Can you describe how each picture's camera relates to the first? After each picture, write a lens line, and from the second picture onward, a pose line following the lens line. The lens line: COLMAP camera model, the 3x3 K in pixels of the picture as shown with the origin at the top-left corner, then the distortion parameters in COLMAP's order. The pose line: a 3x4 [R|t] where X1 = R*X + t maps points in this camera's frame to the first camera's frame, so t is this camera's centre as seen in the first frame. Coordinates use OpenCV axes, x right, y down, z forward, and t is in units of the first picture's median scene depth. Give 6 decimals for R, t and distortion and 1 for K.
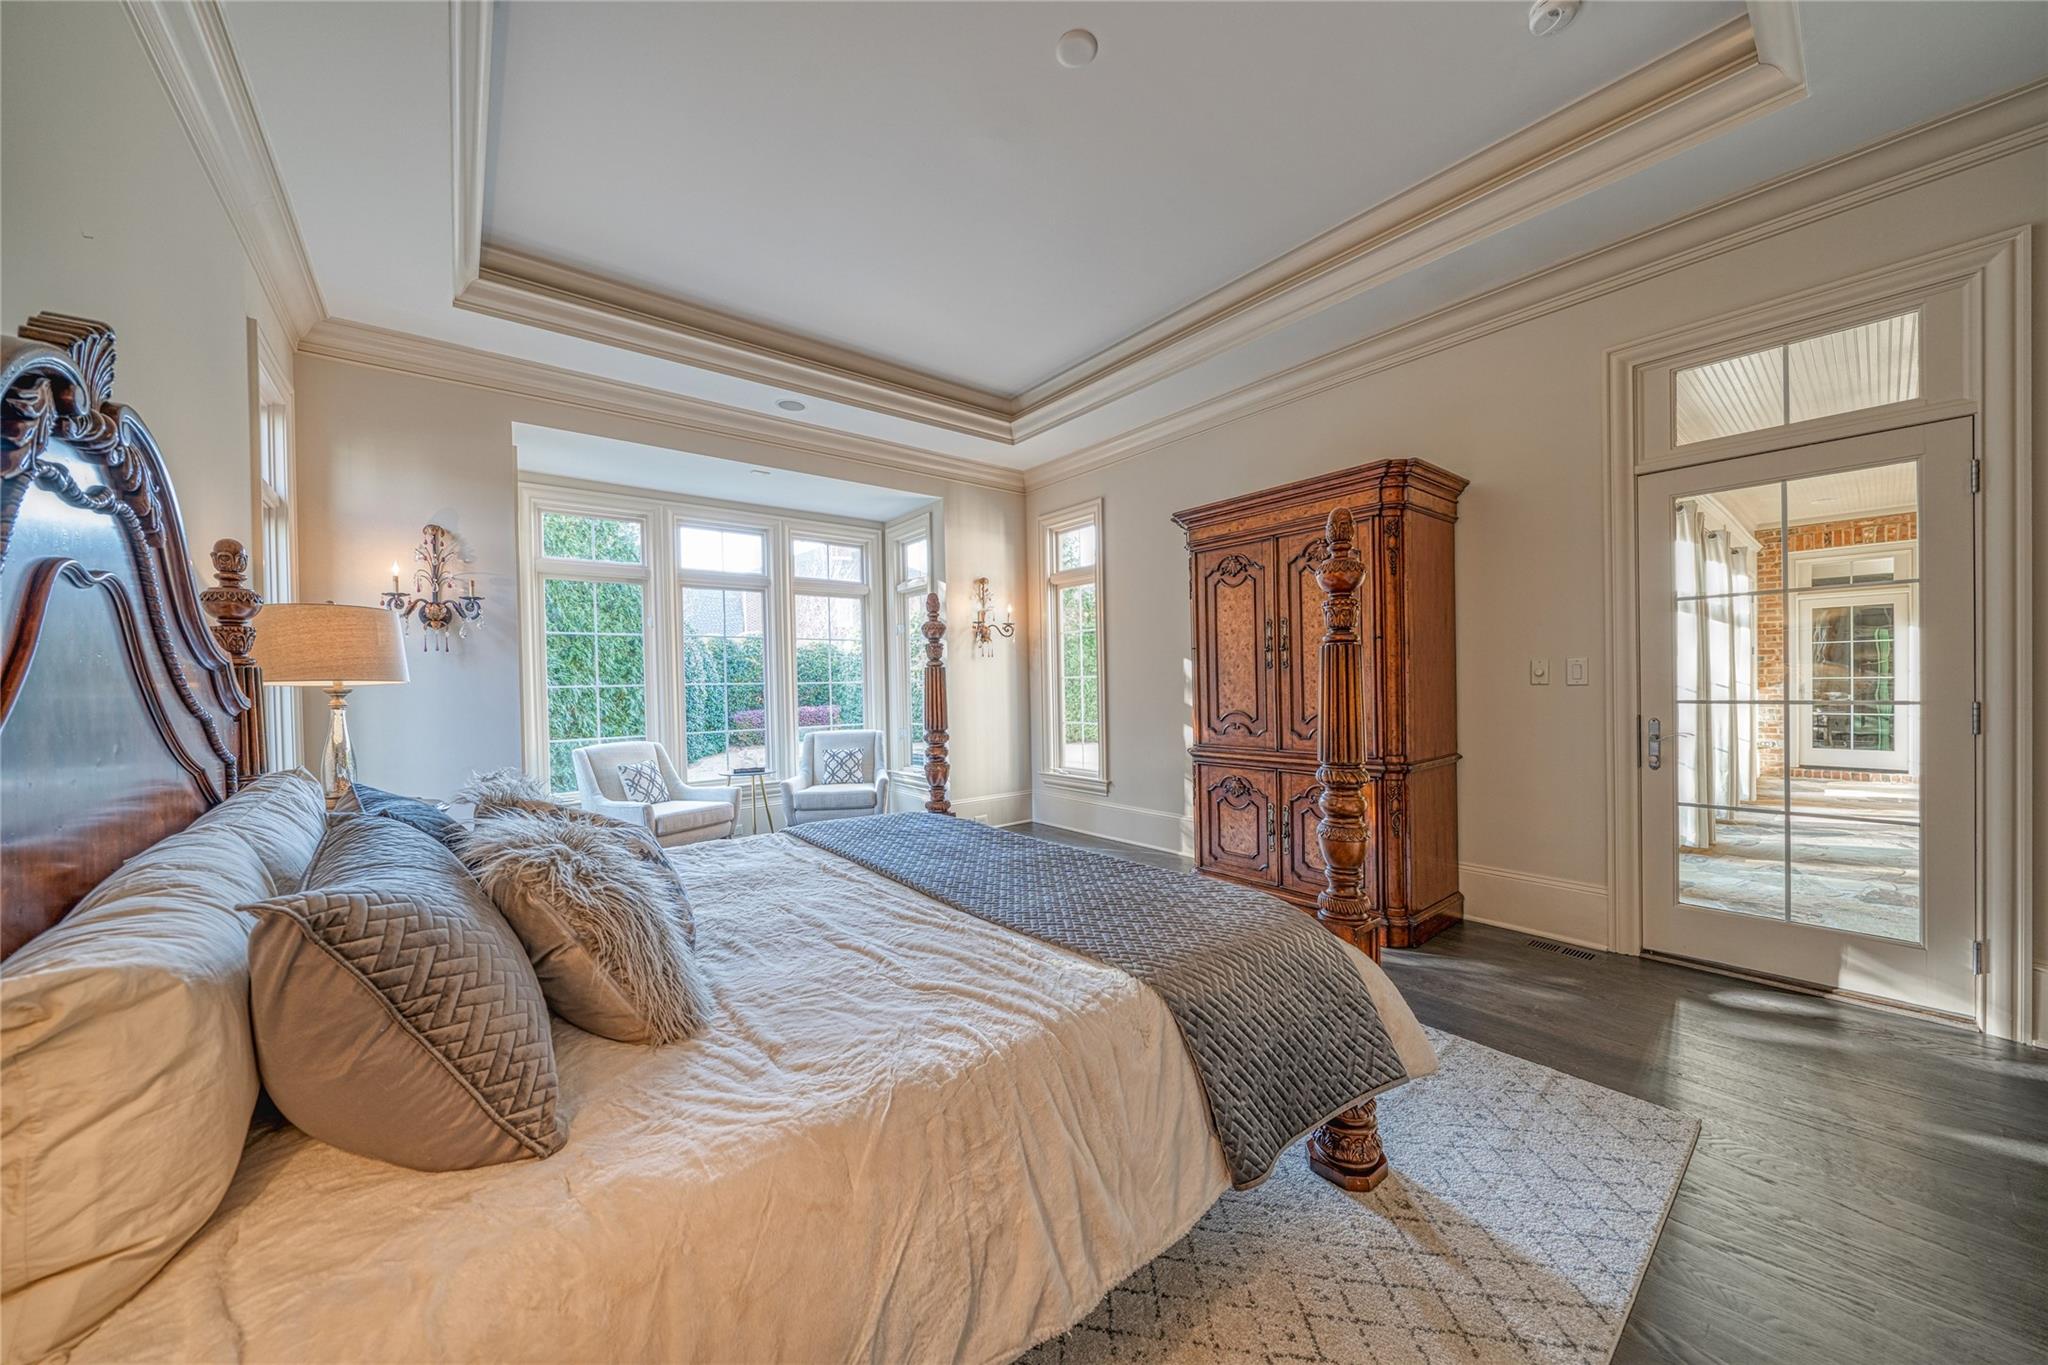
lens RADIAL K [[701.4, 0, 1025.5], [0, 701.4, 689.0], [0, 0, 1]] dist [-0.007526, 0.000170]
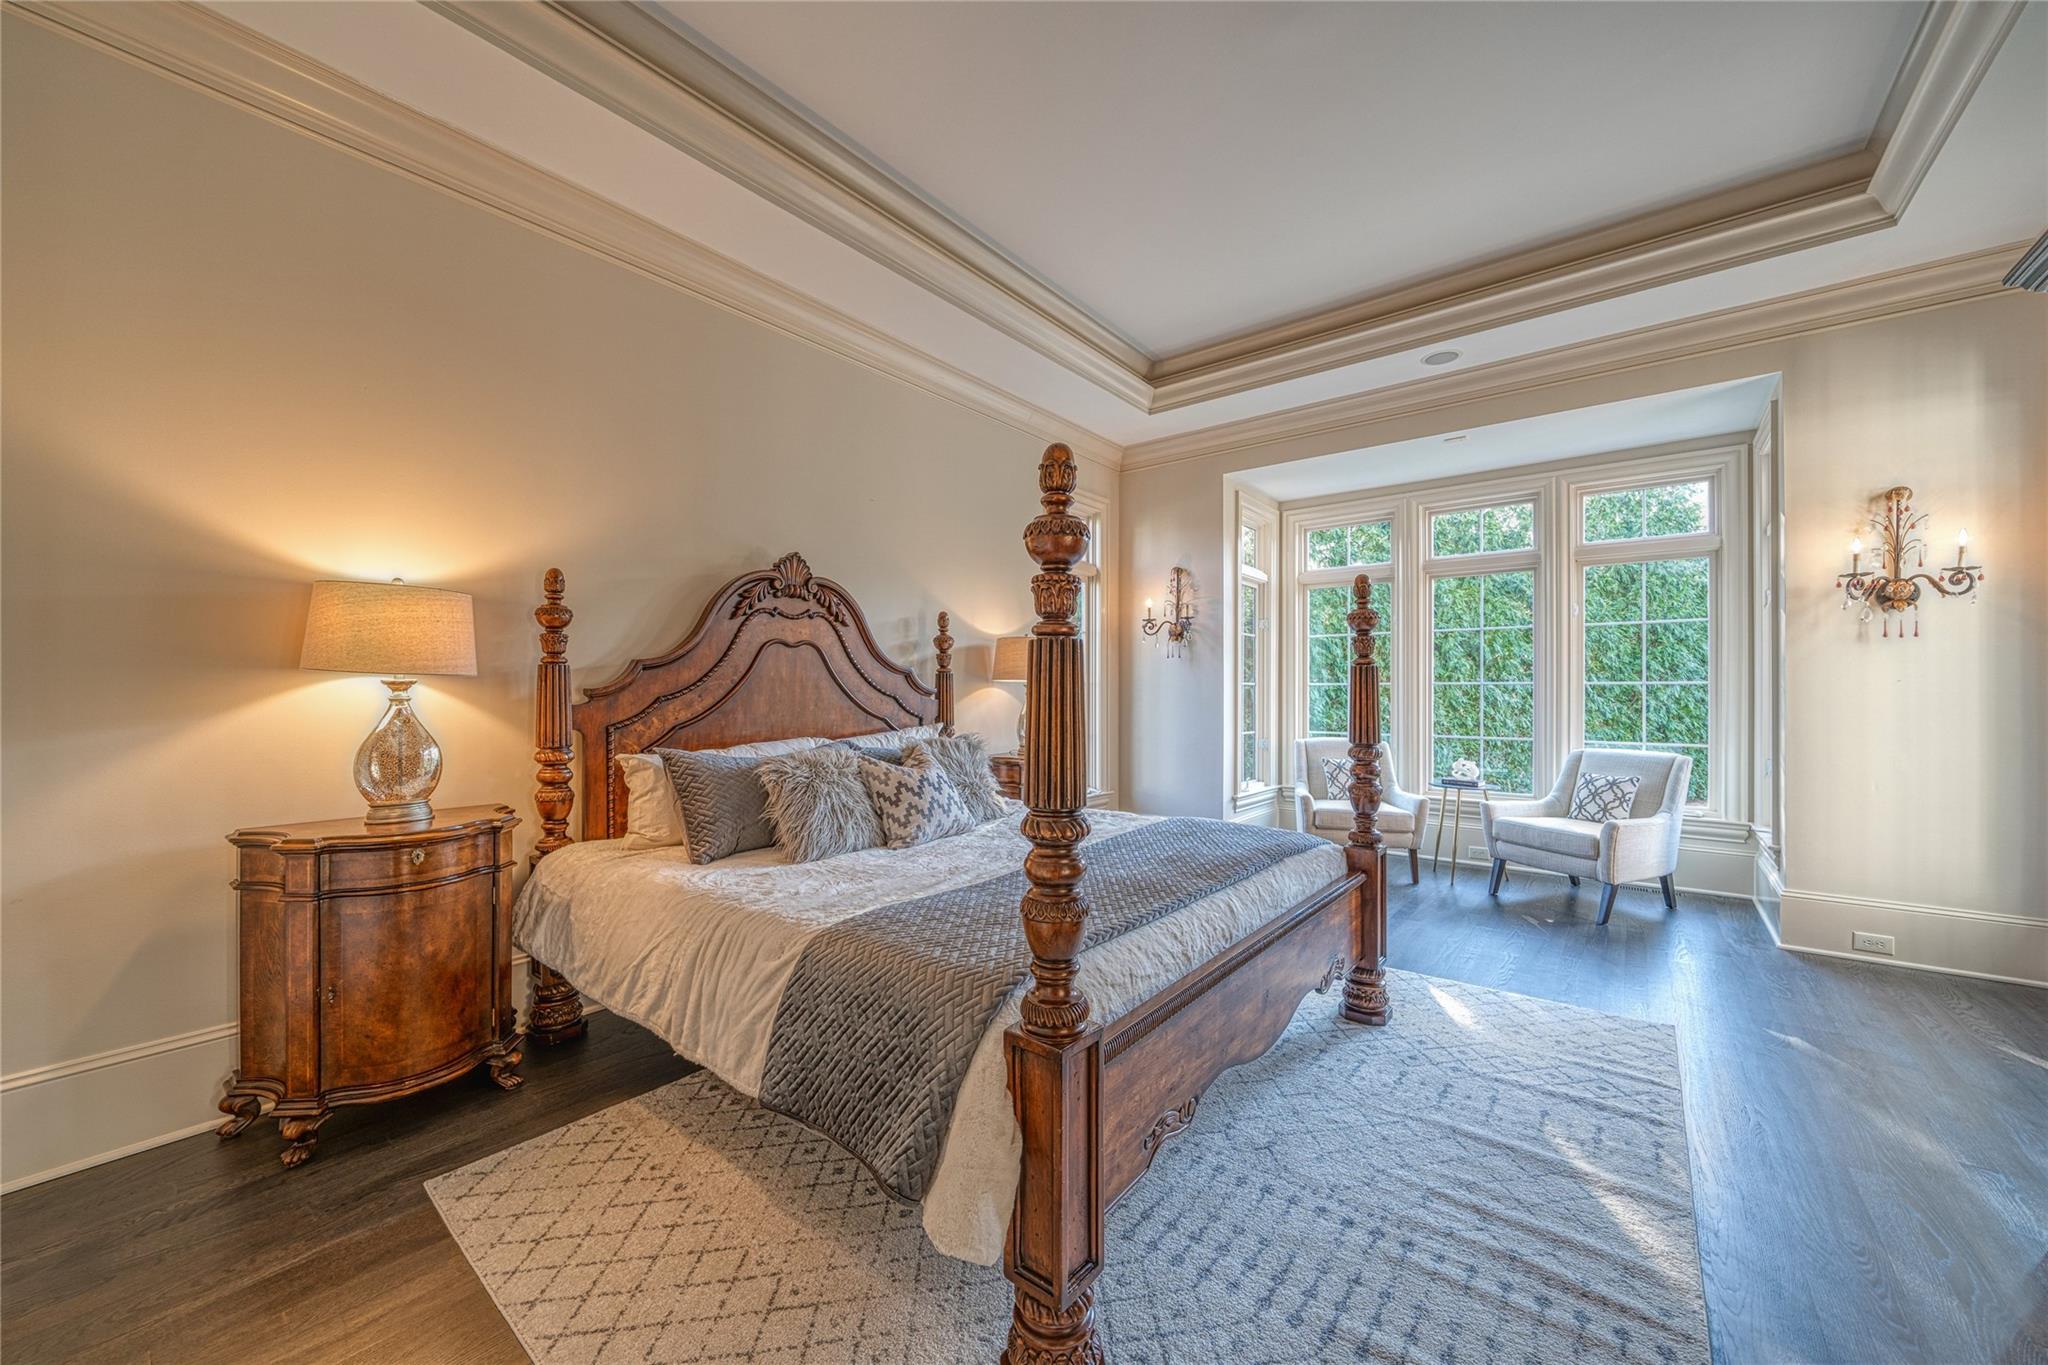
lens RADIAL K [[758.7, 0, 1039.1], [0, 758.7, 689.3], [0, 0, 1]] dist [0.002314, -0.000063]
pose [[0.225826, 0.018525, -0.973992, 0.411080], [-0.013168, 0.999786, 0.015963, -0.008492], [0.974079, 0.009220, 0.226022, 0.279972]]
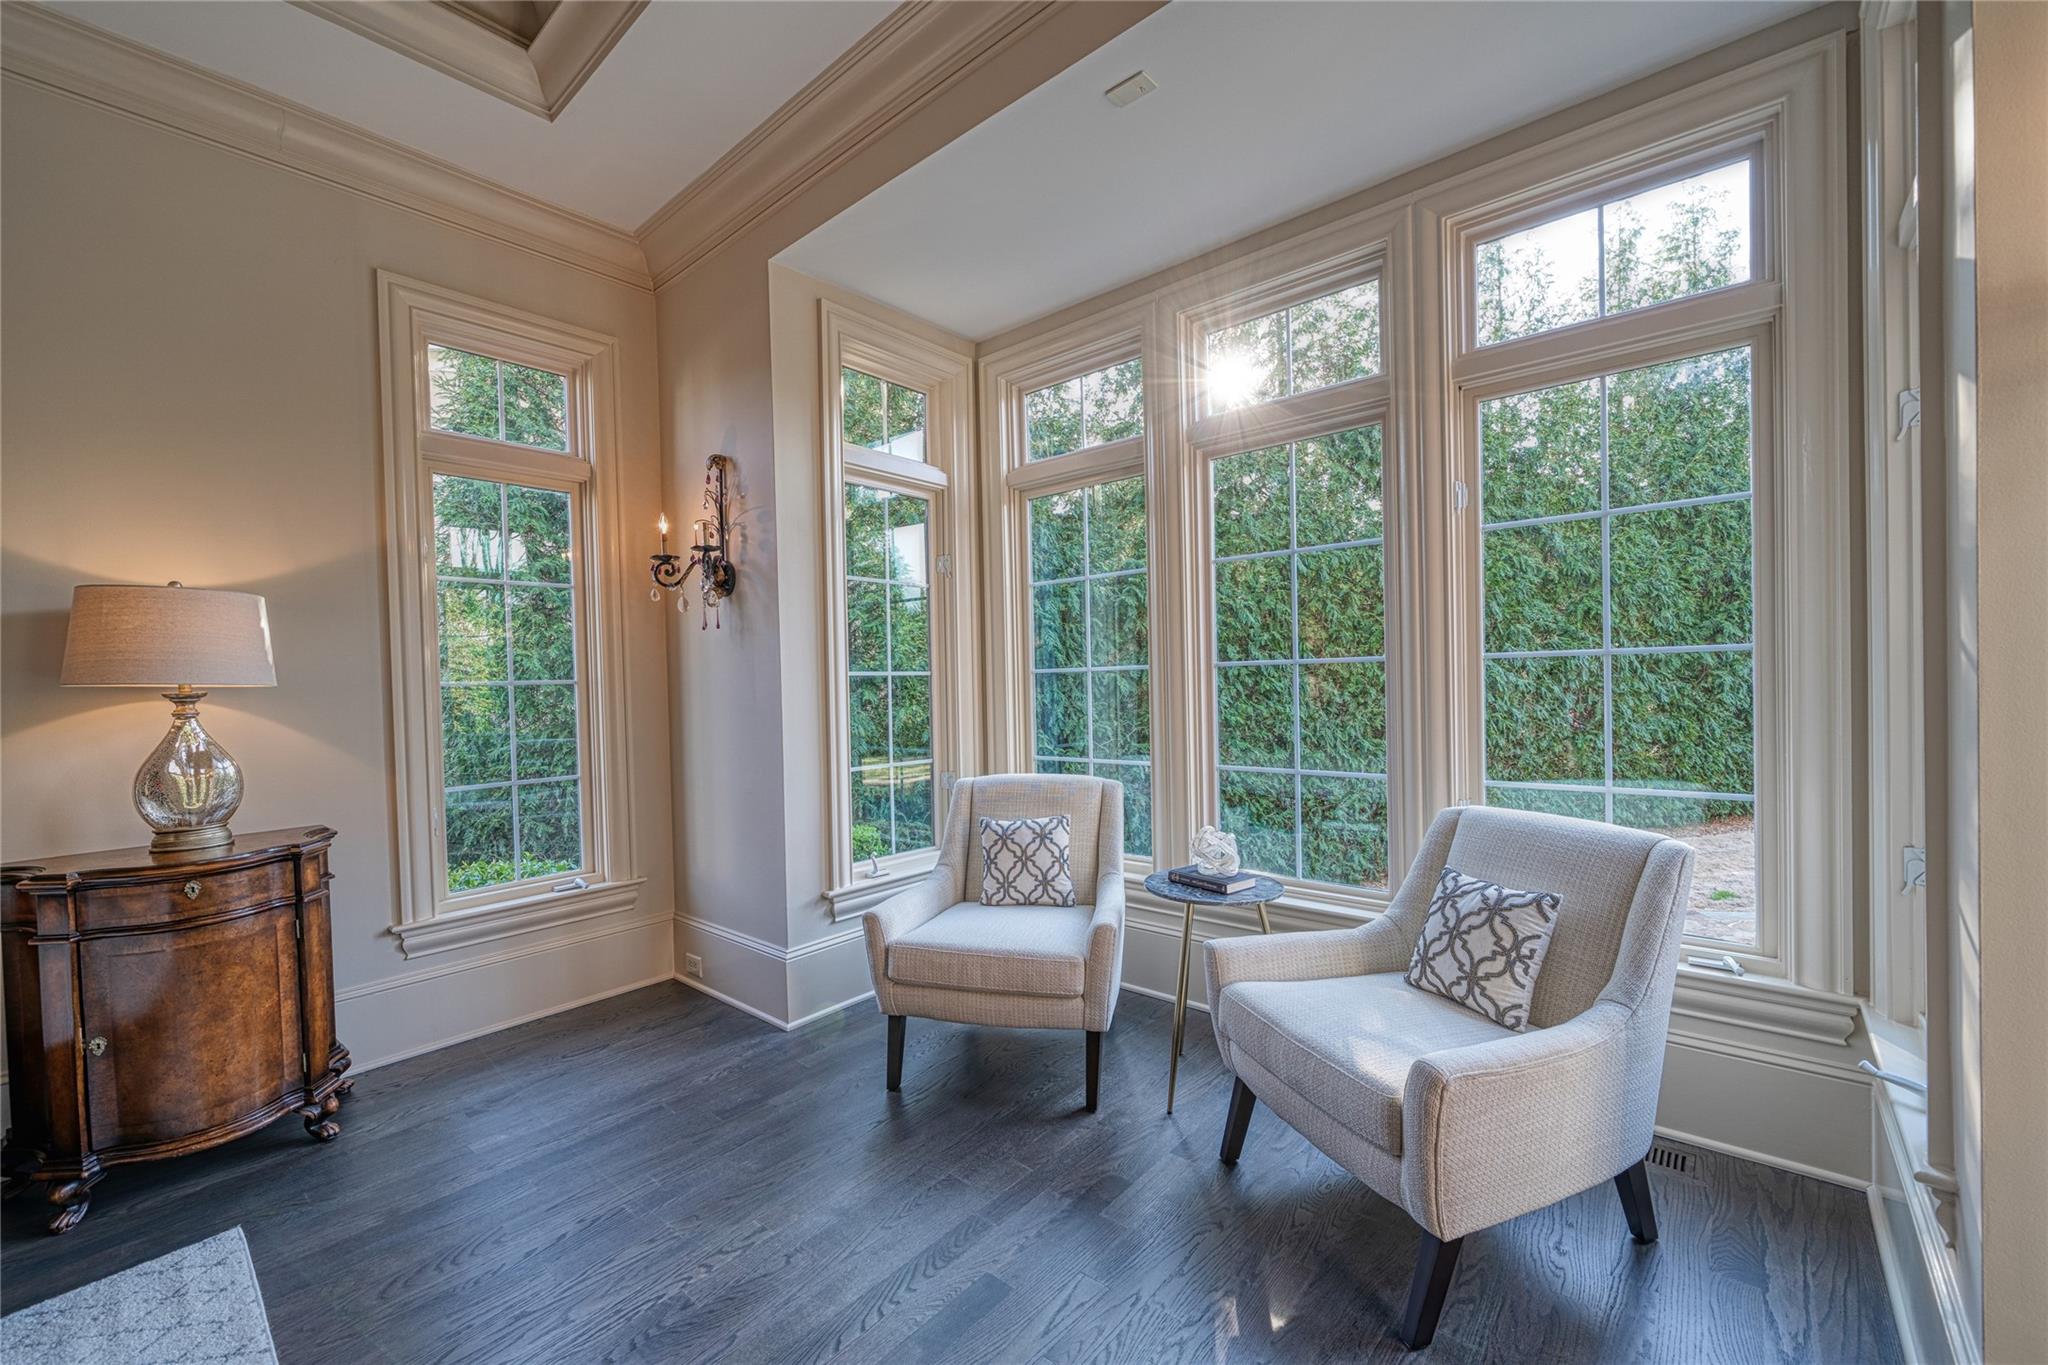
lens RADIAL K [[813.9, 0, 1017.9], [0, 813.9, 687.4], [0, 0, 1]] dist [-0.004166, 0.000294]
pose [[0.167793, 0.029881, -0.985369, 0.042833], [0.009479, 0.999445, 0.031922, -0.009768], [0.985777, -0.014696, 0.167417, 0.836450]]
